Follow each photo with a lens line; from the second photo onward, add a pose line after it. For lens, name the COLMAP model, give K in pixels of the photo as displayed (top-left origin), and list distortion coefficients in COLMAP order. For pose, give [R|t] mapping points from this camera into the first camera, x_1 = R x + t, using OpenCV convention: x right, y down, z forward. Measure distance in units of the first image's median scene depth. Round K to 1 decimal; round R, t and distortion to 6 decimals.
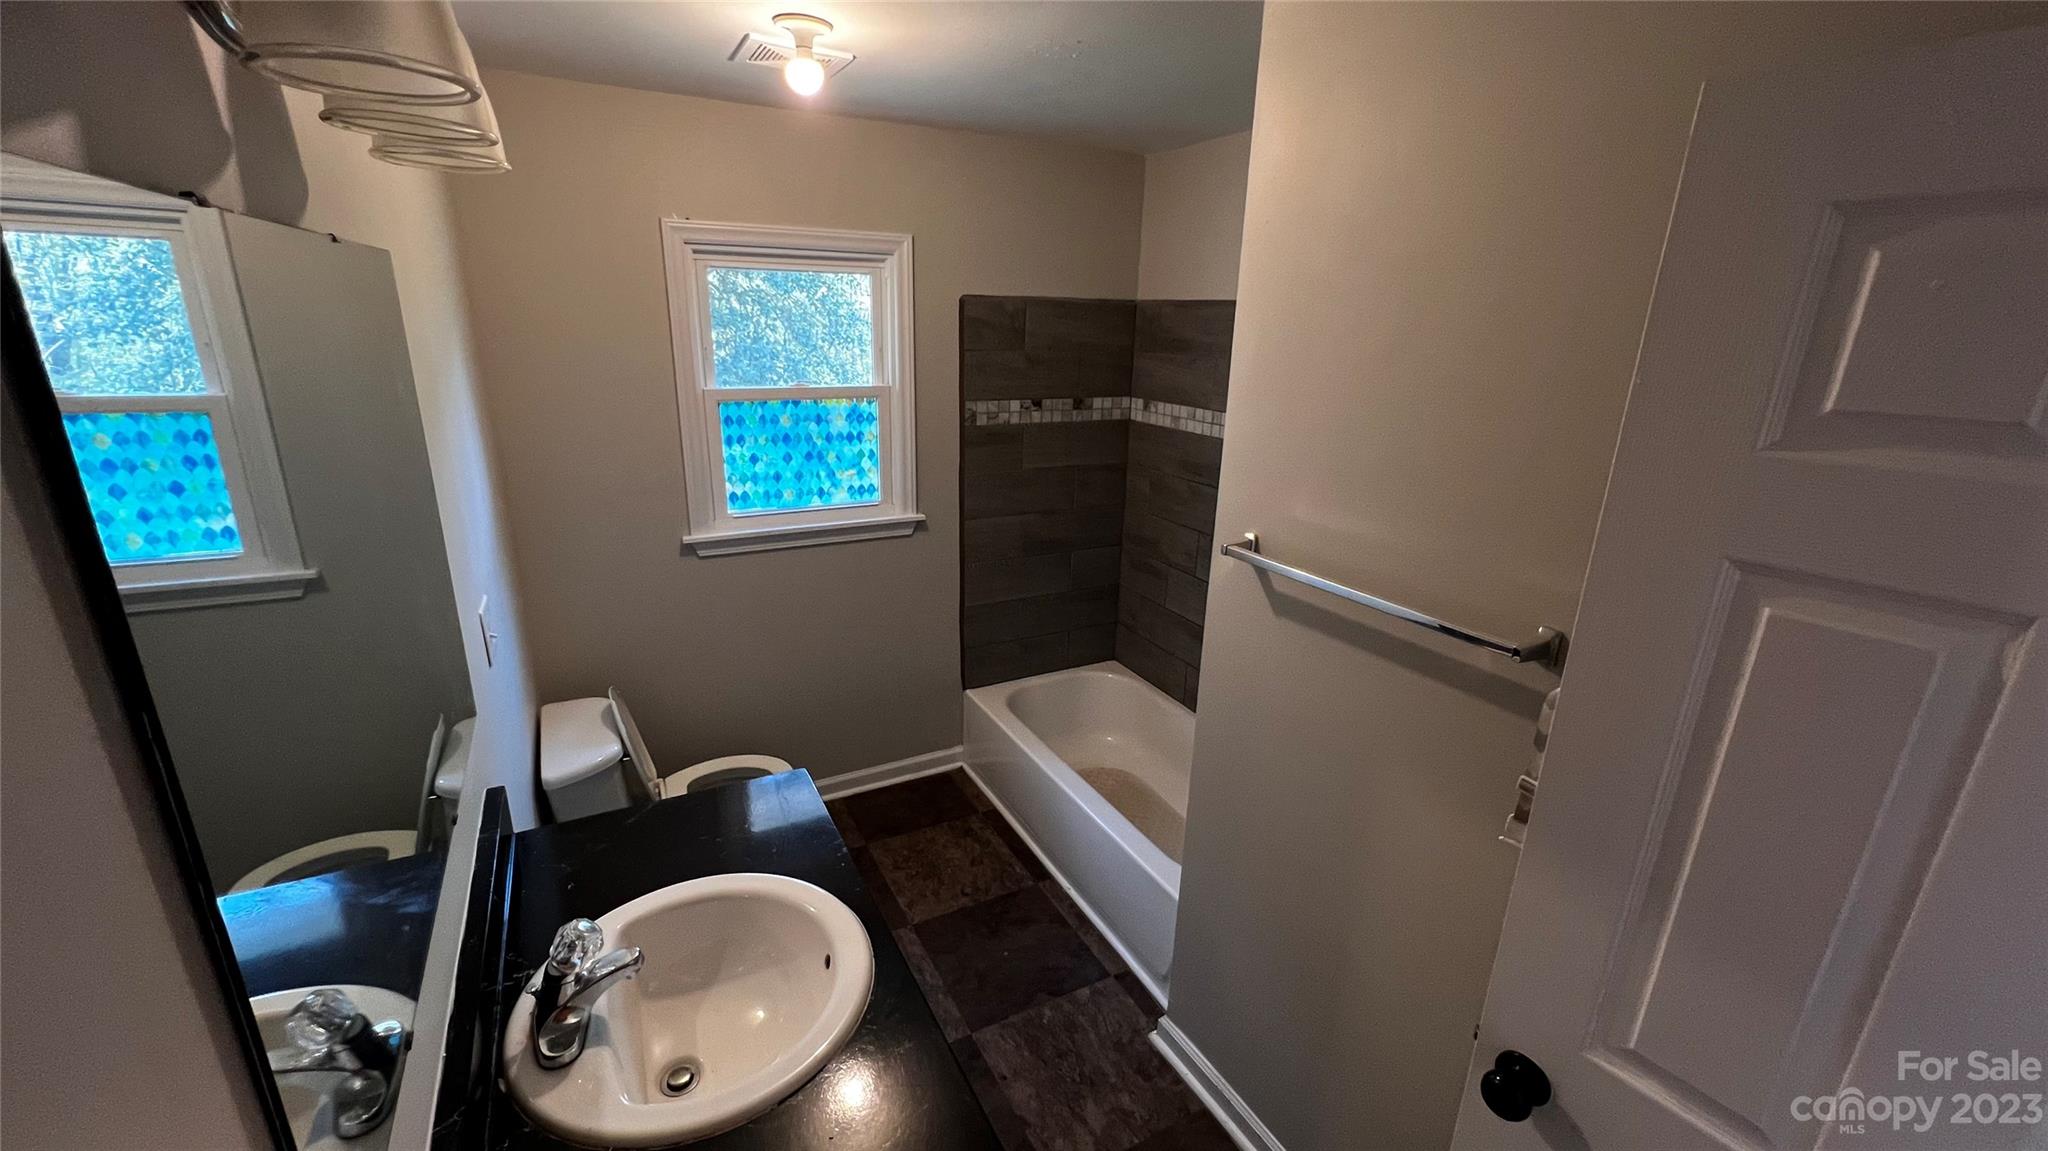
lens RADIAL K [[821.4, 0, 1022.6], [0, 821.4, 571.4], [0, 0, 1]] dist [-0.008361, 0.001474]
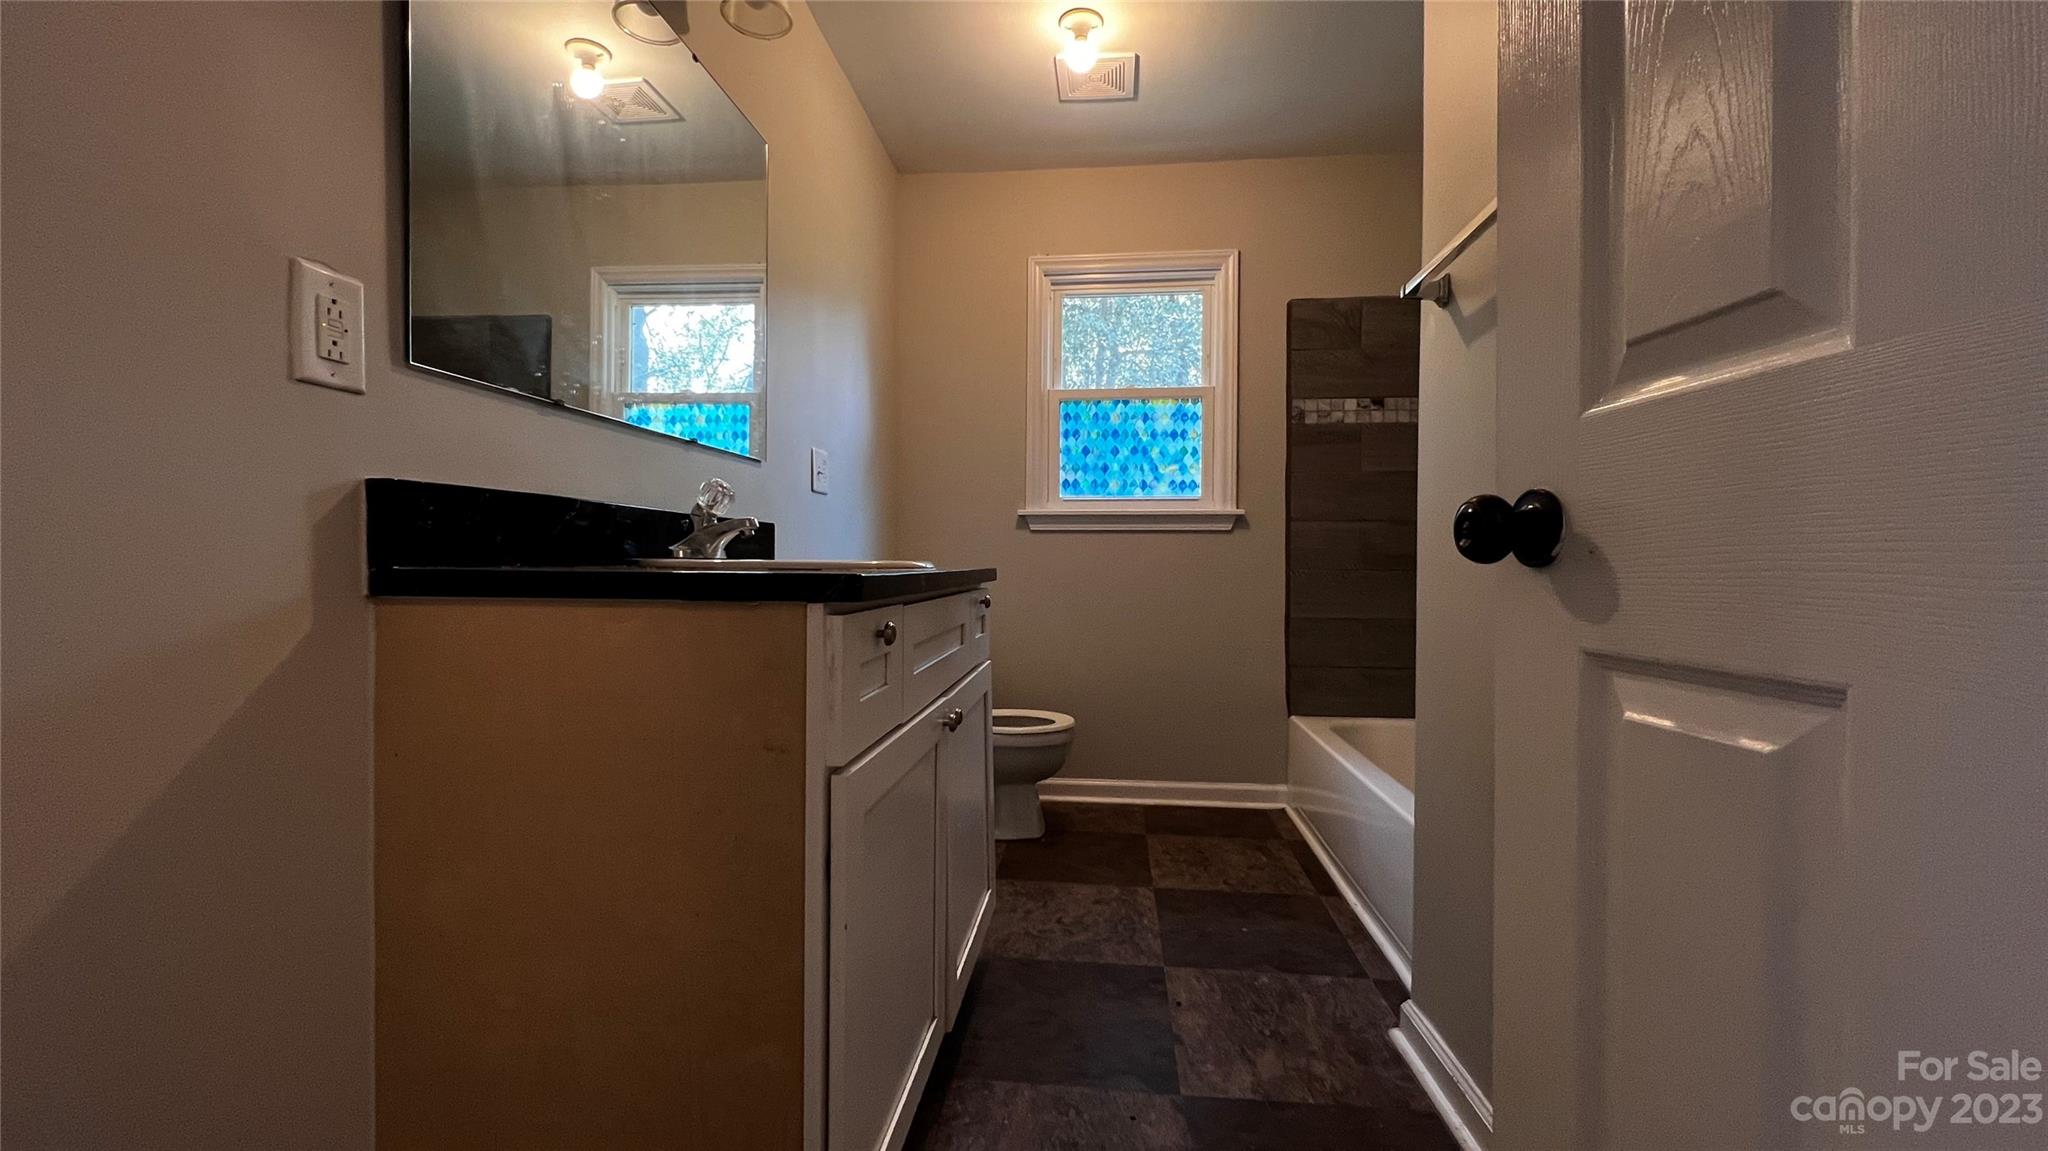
lens RADIAL K [[821.4, 0, 1017.8], [0, 821.4, 575.7], [0, 0, 1]] dist [-0.008361, 0.001474]
pose [[0.824435, -0.013273, -0.565801, 0.236953], [-0.155125, 0.956139, -0.248464, 0.325942], [0.544282, 0.292613, 0.786216, 0.102389]]
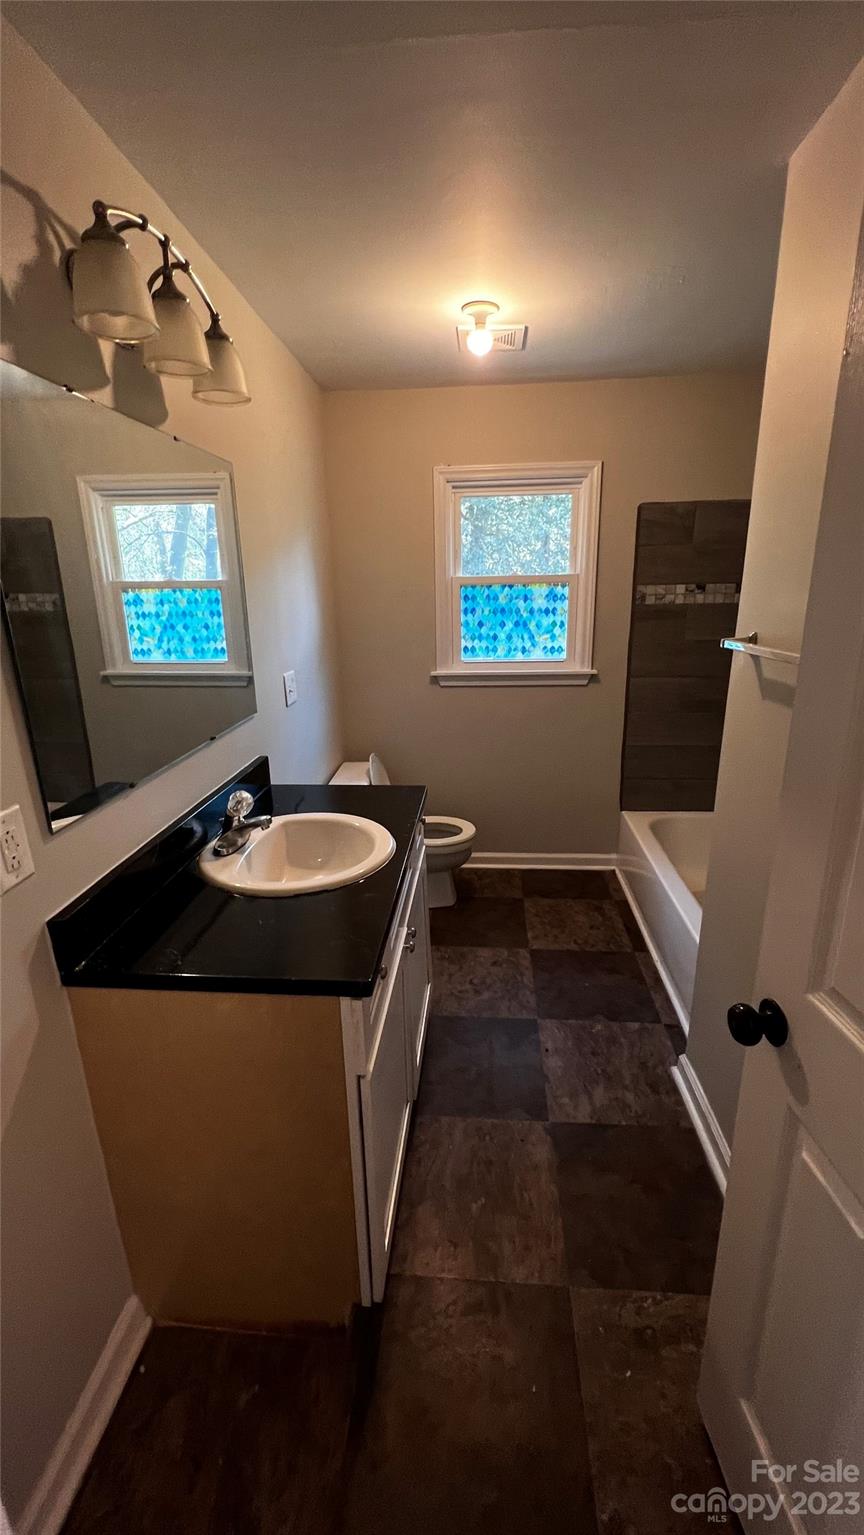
lens RADIAL K [[615.8, 0, 434.1], [0, 615.8, 767.2], [0, 0, 1]] dist [-0.005449, -0.000460]
pose [[0.840706, 0.113626, -0.529436, 0.231634], [-0.122593, 0.992288, 0.018293, 0.114524], [0.527432, 0.049526, 0.848152, 0.004102]]
